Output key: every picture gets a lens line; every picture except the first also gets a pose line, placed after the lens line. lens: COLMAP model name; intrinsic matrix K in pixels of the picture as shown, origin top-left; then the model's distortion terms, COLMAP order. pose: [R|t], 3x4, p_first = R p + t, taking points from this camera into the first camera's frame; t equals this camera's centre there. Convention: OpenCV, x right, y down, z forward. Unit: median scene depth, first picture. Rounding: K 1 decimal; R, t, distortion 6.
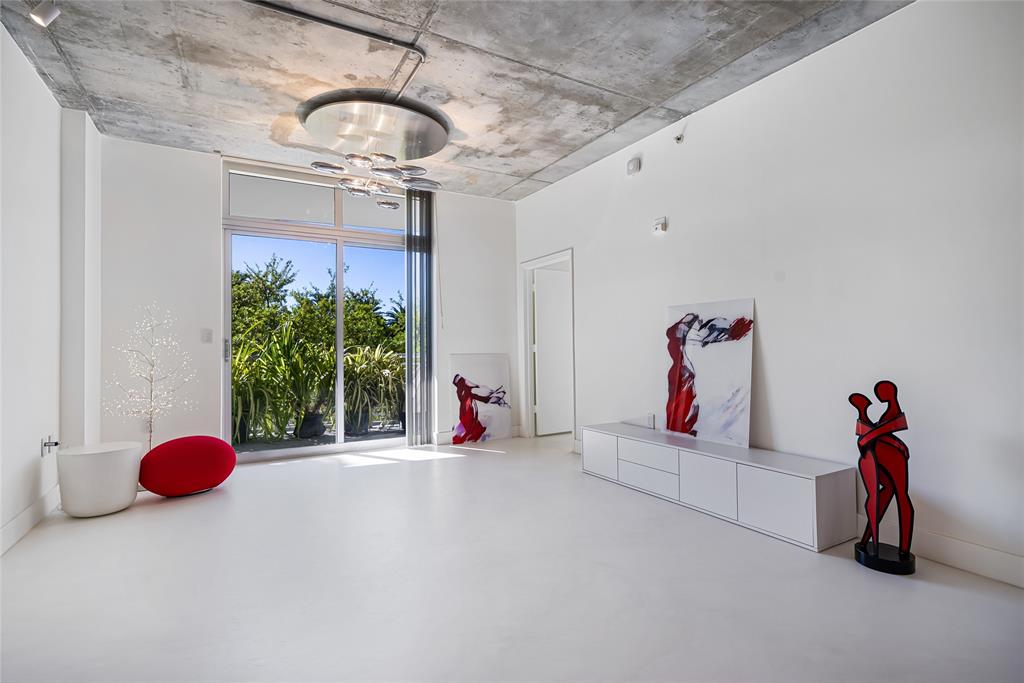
lens RADIAL K [[501.6, 0, 512.5], [0, 501.6, 339.9], [0, 0, 1]] dist [-0.003329, -0.001344]
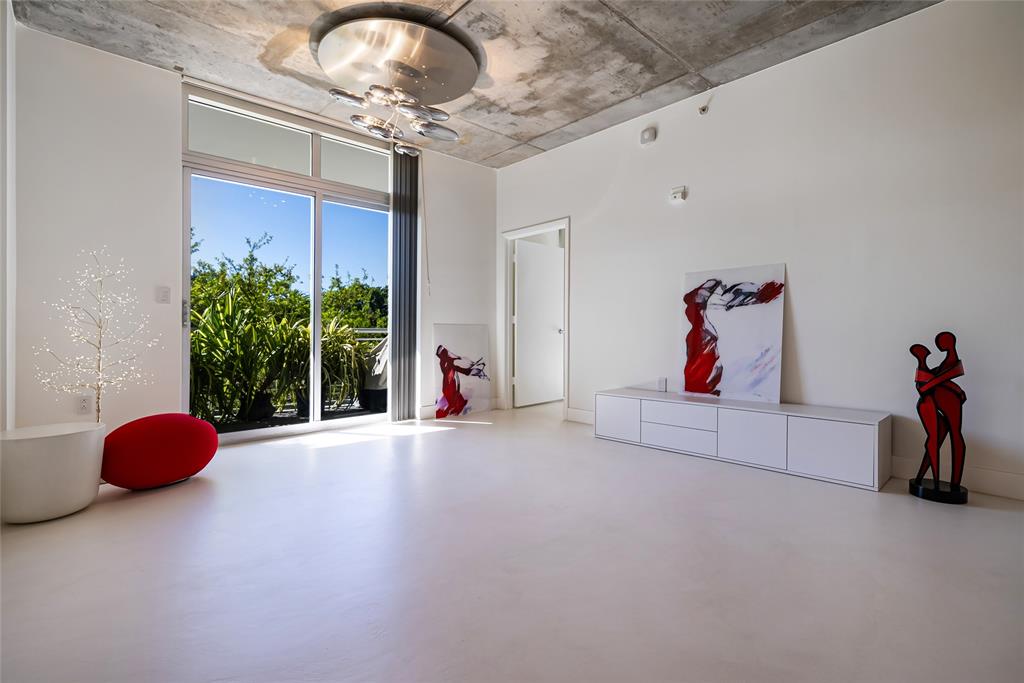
lens RADIAL K [[477.3, 0, 511.6], [0, 477.3, 336.6], [0, 0, 1]] dist [-0.003102, 0.000859]
pose [[0.972630, 0.001349, 0.232357, -0.271534], [-0.005837, 0.999809, 0.018626, 0.048705], [-0.232288, -0.019473, 0.972452, 0.121767]]
